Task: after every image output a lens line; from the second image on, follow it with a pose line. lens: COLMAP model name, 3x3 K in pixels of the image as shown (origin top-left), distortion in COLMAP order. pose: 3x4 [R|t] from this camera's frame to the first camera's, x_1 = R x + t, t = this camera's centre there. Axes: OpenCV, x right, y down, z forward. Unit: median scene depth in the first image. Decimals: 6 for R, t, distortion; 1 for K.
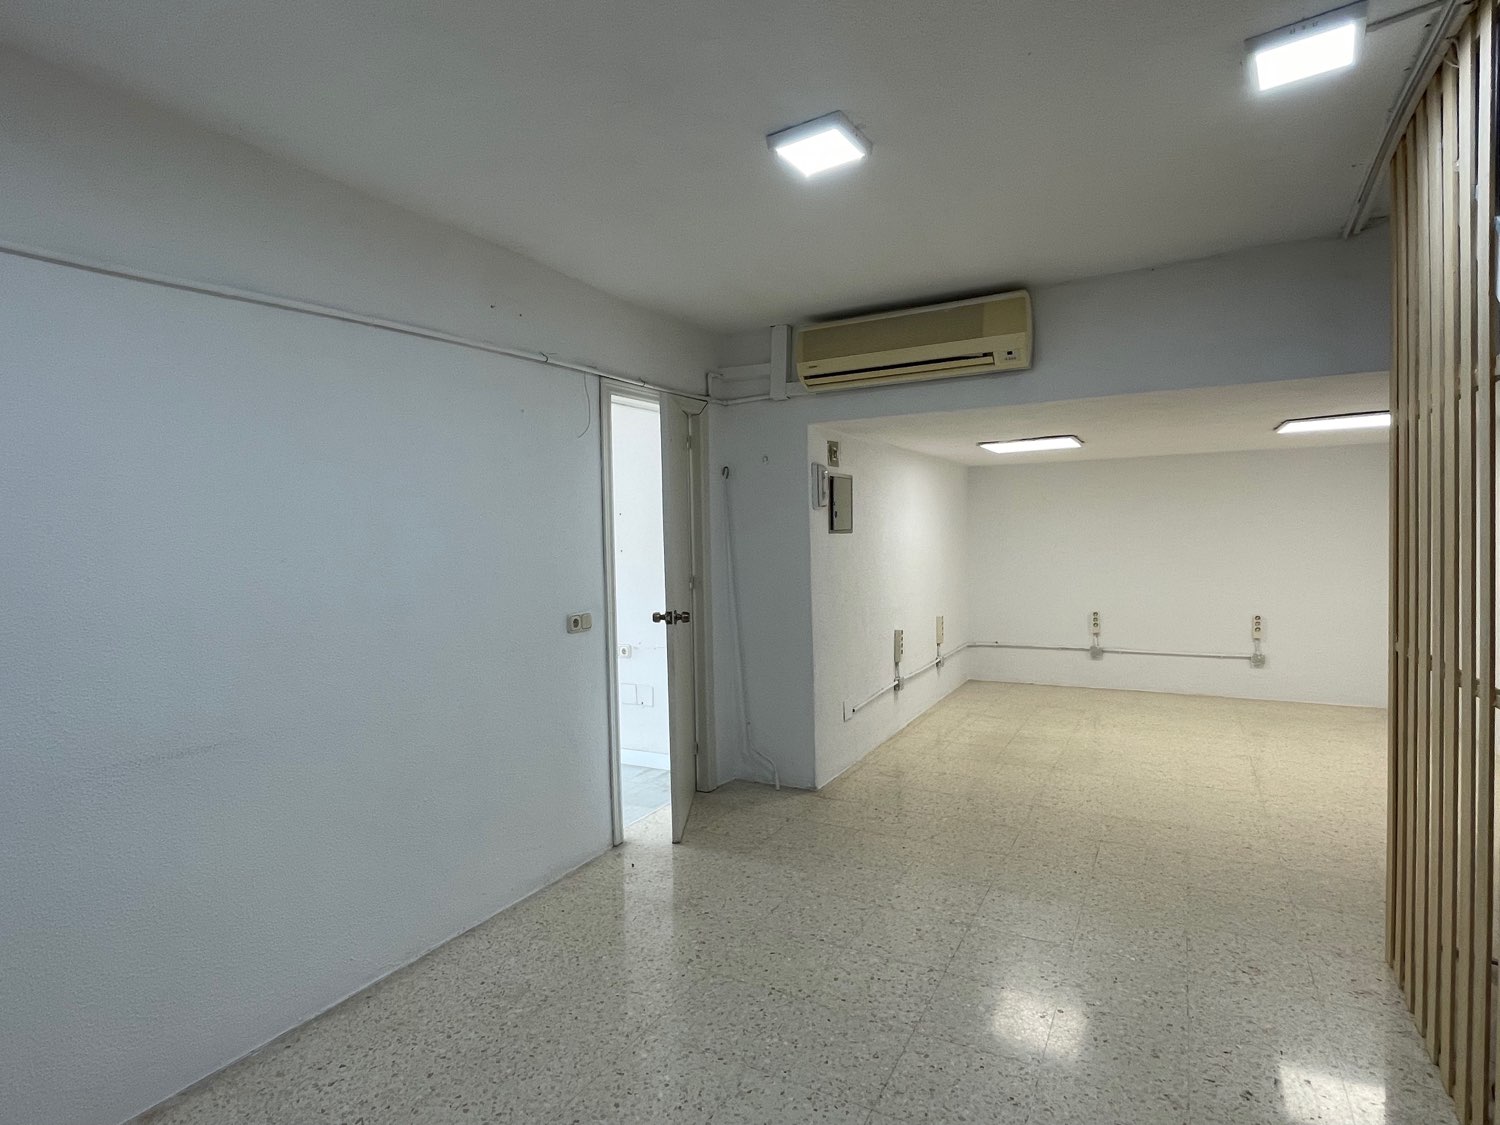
lens RADIAL K [[801.5, 0, 746.2], [0, 801.5, 558.4], [0, 0, 1]] dist [0.001395, -0.000118]
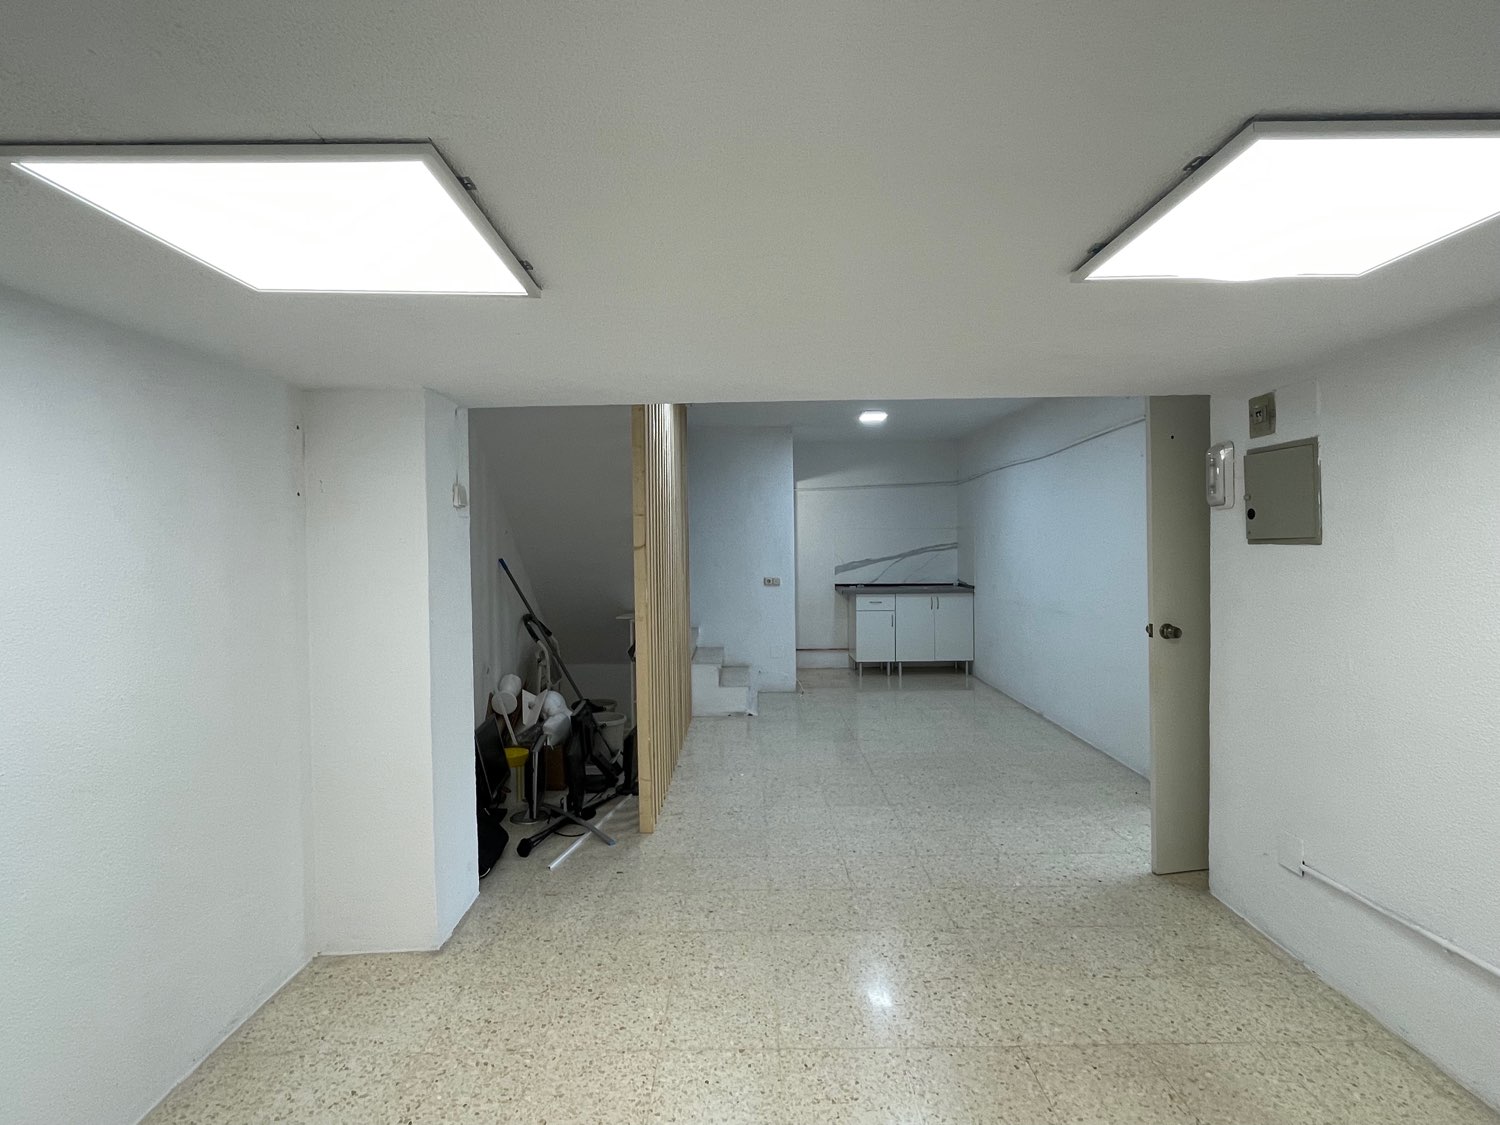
lens RADIAL K [[801.5, 0, 751.6], [0, 801.5, 558.1], [0, 0, 1]] dist [0.001395, -0.000118]
pose [[-0.875719, 0.043796, -0.480830, 0.865324], [0.019015, 0.998233, 0.056291, -0.072361], [0.482446, 0.040152, -0.875005, 1.550154]]
